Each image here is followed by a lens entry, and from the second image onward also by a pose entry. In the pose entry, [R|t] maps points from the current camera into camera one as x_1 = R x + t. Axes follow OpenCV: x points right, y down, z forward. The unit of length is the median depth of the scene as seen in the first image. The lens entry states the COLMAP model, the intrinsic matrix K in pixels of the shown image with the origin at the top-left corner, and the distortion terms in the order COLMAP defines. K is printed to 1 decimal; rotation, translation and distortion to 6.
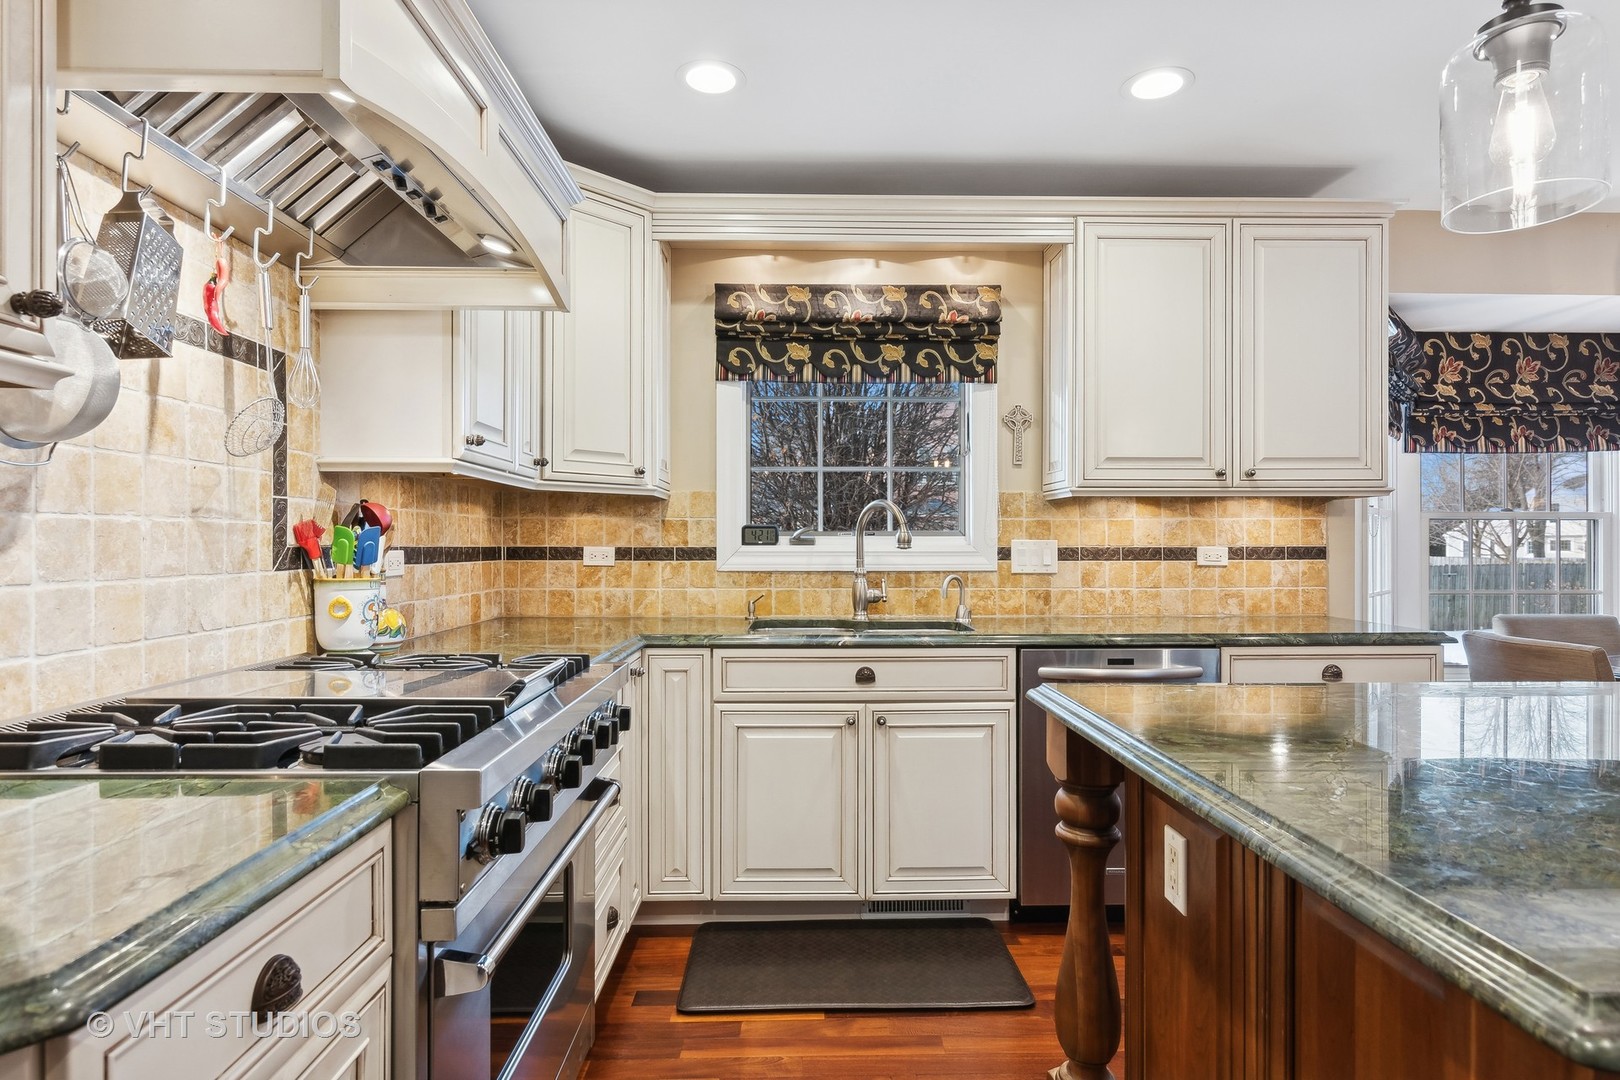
lens RADIAL K [[867.3, 0, 810.0], [0, 867.3, 540.0], [0, 0, 1]] dist [-0.000343, 0.000380]
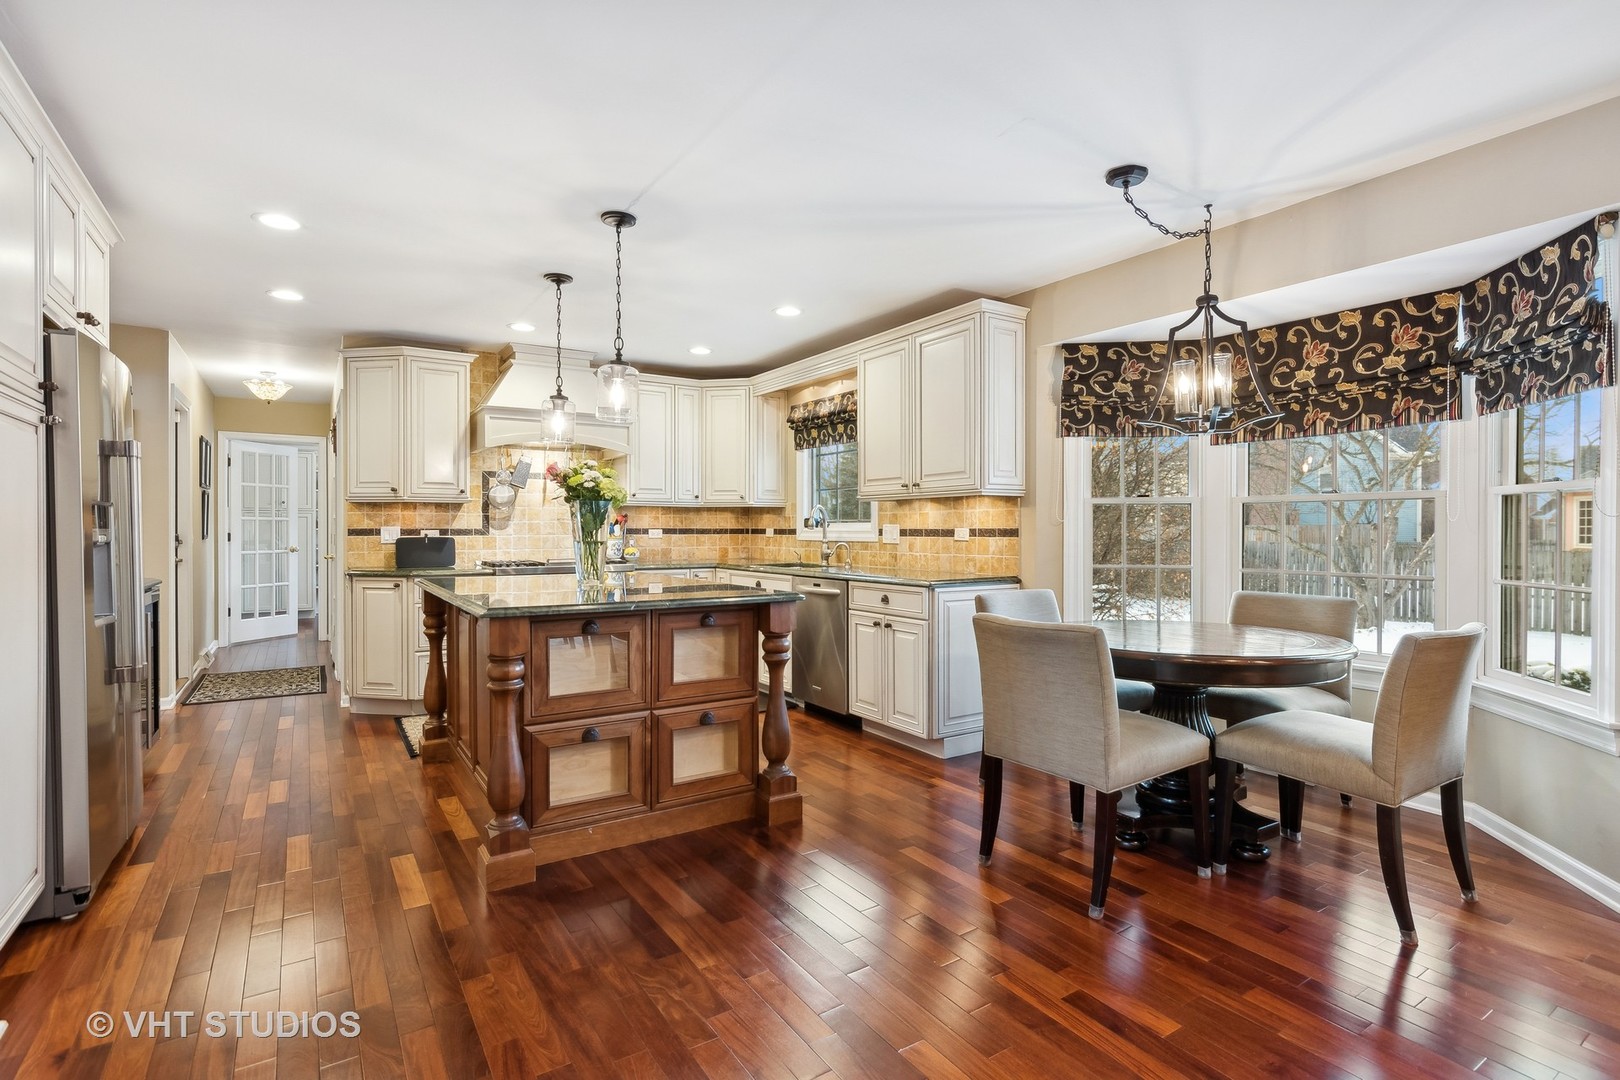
lens RADIAL K [[777.0, 0, 822.9], [0, 777.0, 534.1], [0, 0, 1]] dist [0.000136, -0.000076]
pose [[0.535596, 0.005646, -0.844455, 1.520413], [0.004241, 0.999947, 0.009375, 0.003751], [0.844464, -0.008602, 0.535544, 0.033138]]
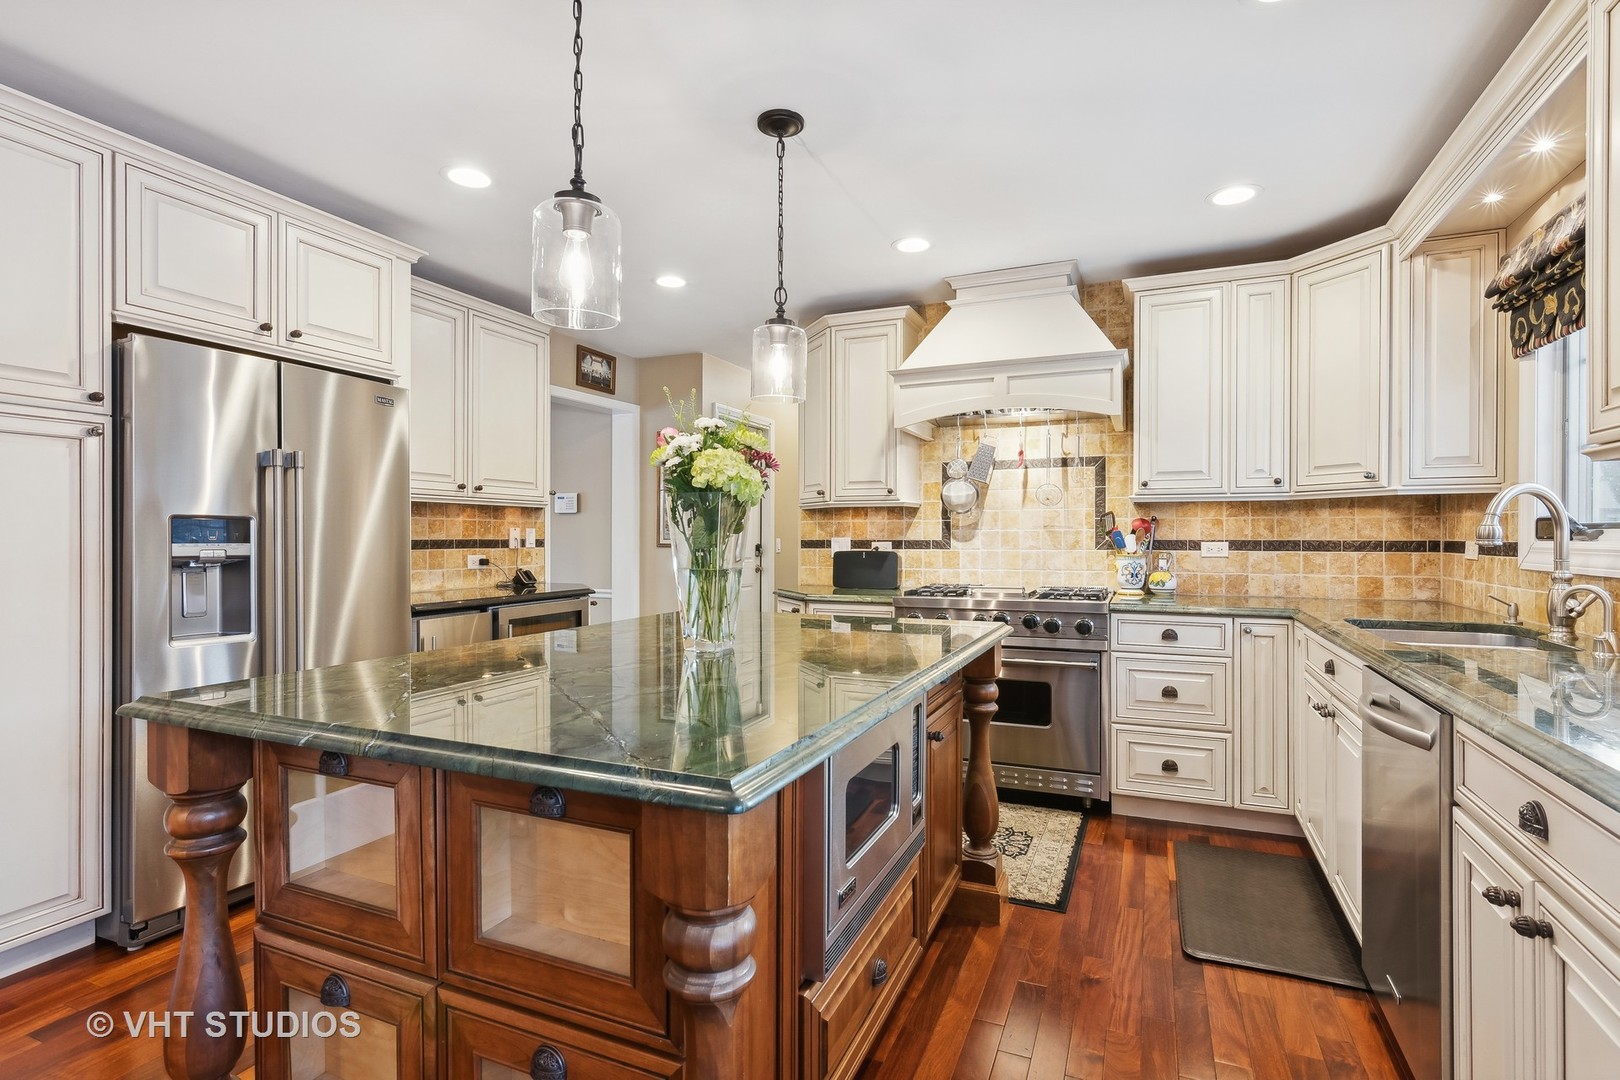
lens RADIAL K [[789.3, 0, 820.0], [0, 789.3, 539.4], [0, 0, 1]] dist [-0.000709, 0.000075]
pose [[-0.411232, 0.003582, -0.911524, 0.926918], [0.004602, 0.999988, 0.001854, 0.000055], [0.911519, -0.003432, -0.411244, 0.669480]]
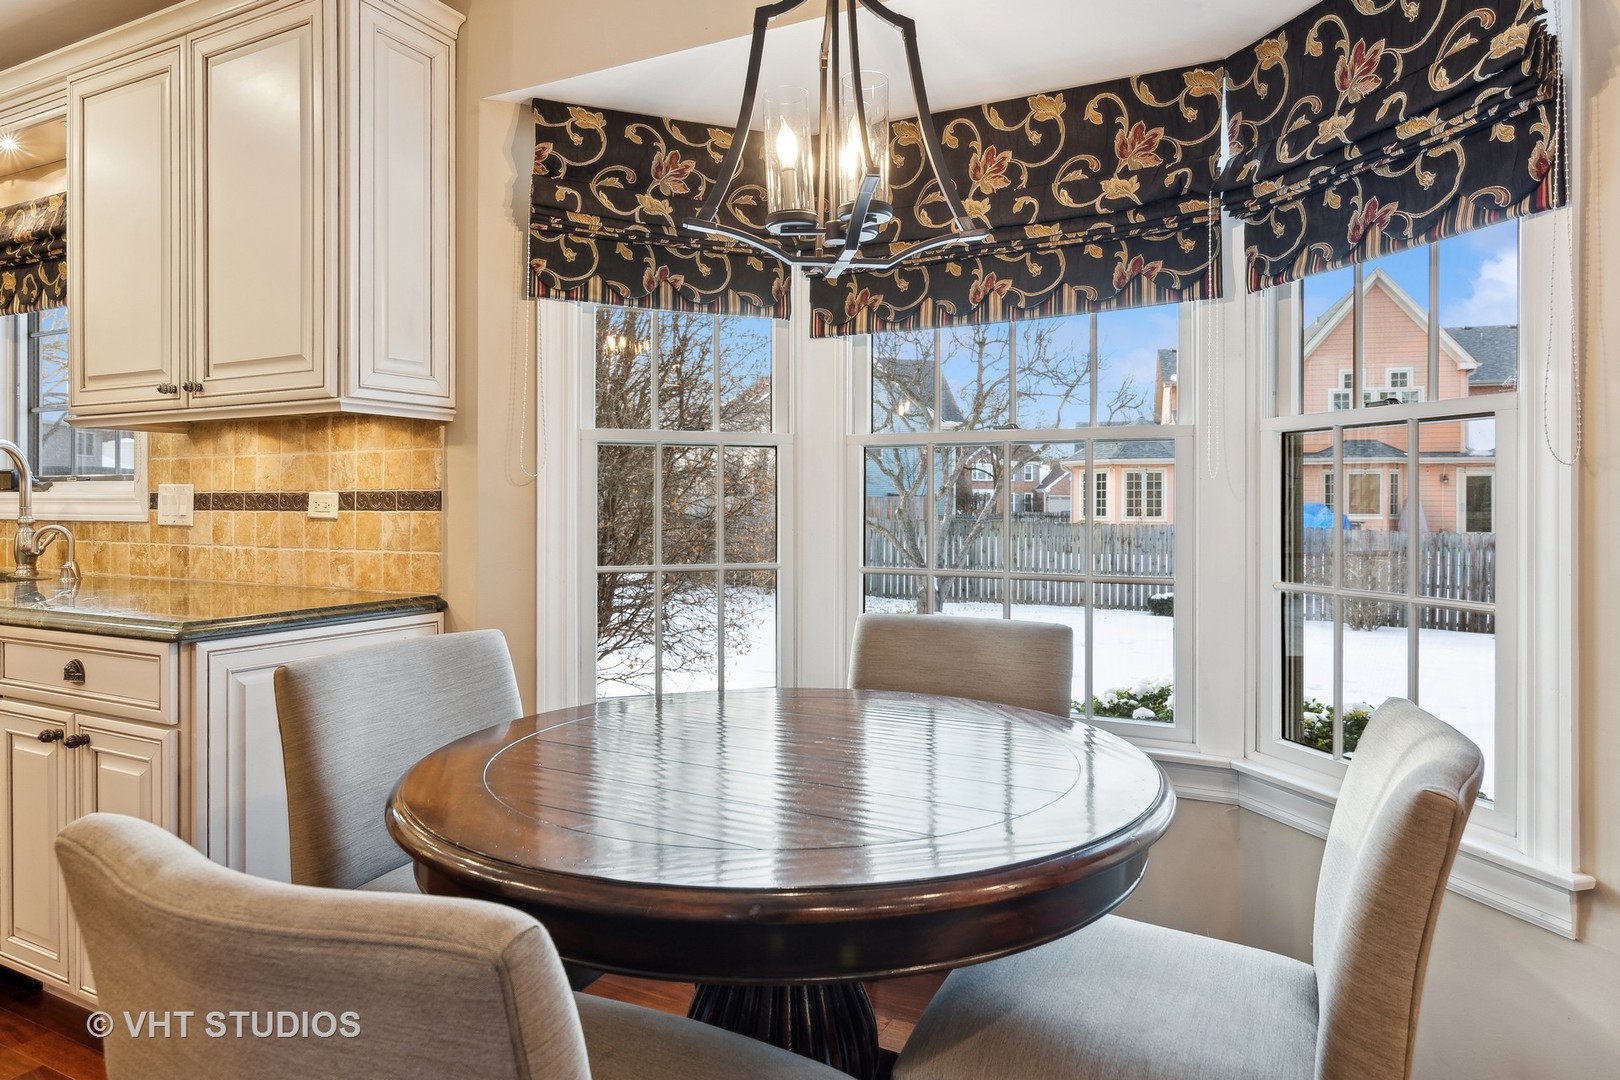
lens RADIAL K [[965.5, 0, 817.2], [0, 965.5, 500.9], [0, 0, 1]] dist [0.000760, 0.000124]
pose [[0.885696, 0.001139, -0.464265, 1.199701], [0.000545, 0.999994, 0.003491, 0.012644], [0.464266, -0.003345, 0.885689, 0.481855]]
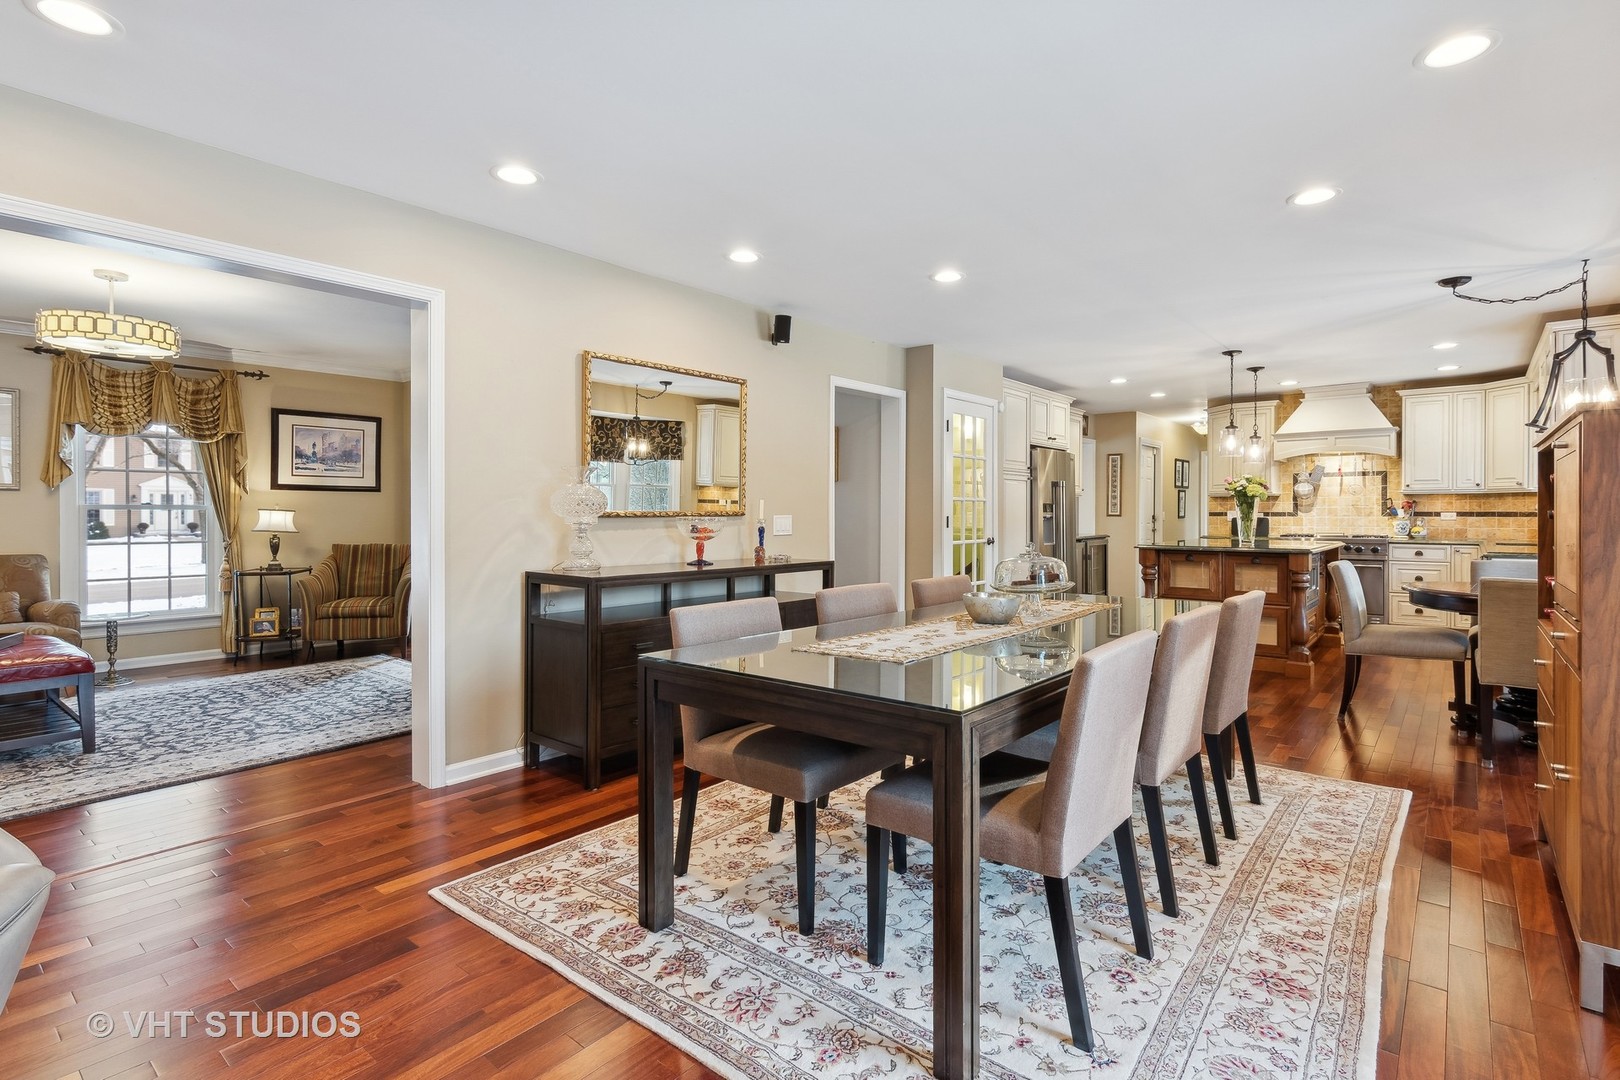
lens RADIAL K [[806.0, 0, 809.2], [0, 806.0, 518.2], [0, 0, 1]] dist [0.003107, -0.000466]
pose [[-0.651100, 0.006343, -0.758966, 2.722053], [0.005077, 0.999979, 0.004002, 0.005881], [0.758975, -0.001248, -0.651118, 0.840662]]
